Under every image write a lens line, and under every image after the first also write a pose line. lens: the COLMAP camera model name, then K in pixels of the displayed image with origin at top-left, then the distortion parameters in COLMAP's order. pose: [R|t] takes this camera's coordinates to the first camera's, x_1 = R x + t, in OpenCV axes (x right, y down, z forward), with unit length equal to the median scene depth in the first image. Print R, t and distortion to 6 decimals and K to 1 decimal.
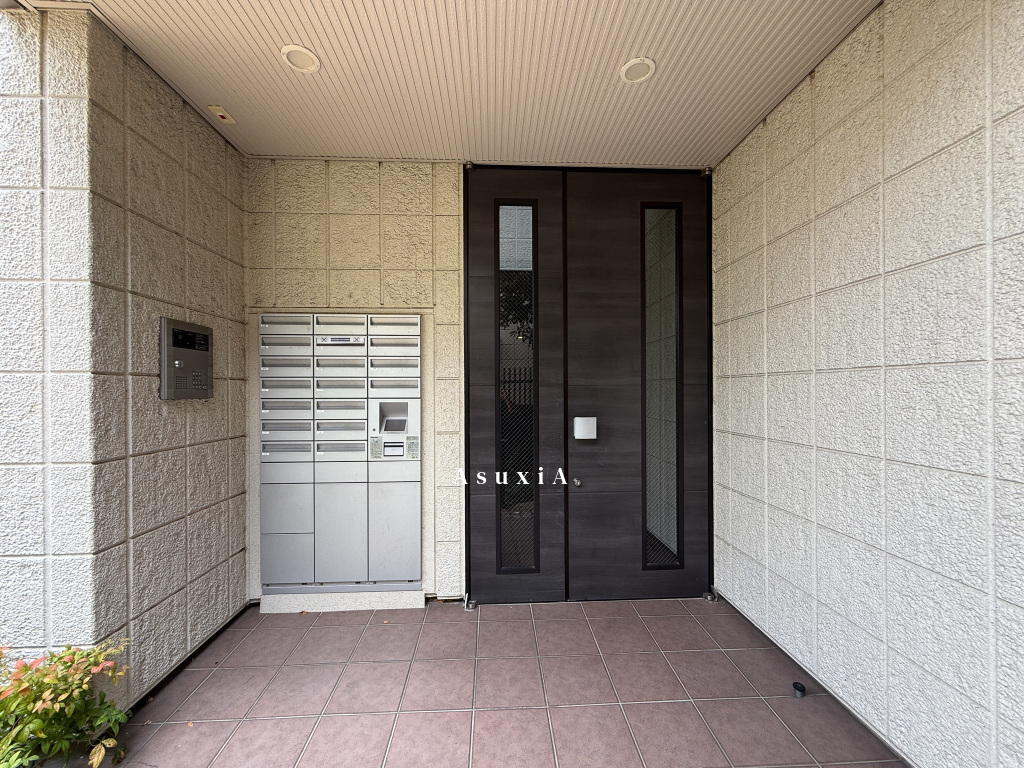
lens RADIAL K [[408.2, 0, 509.9], [0, 408.2, 378.6], [0, 0, 1]] dist [0.000573, -0.000038]
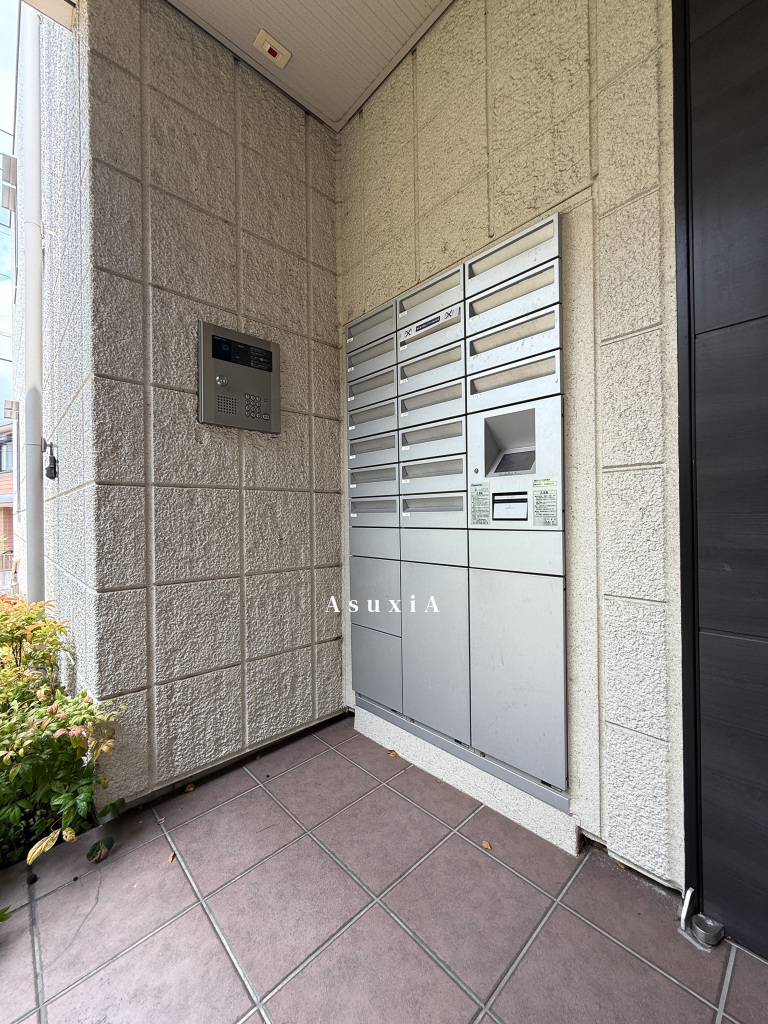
lens RADIAL K [[421.5, 0, 384.0], [0, 421.5, 512.0], [0, 0, 1]] dist [0.000951, 0.000088]
pose [[0.654259, -0.005696, -0.756249, 0.006615], [0.028350, 0.999454, 0.016999, 0.184580], [0.755739, -0.032561, 0.654063, 0.604236]]
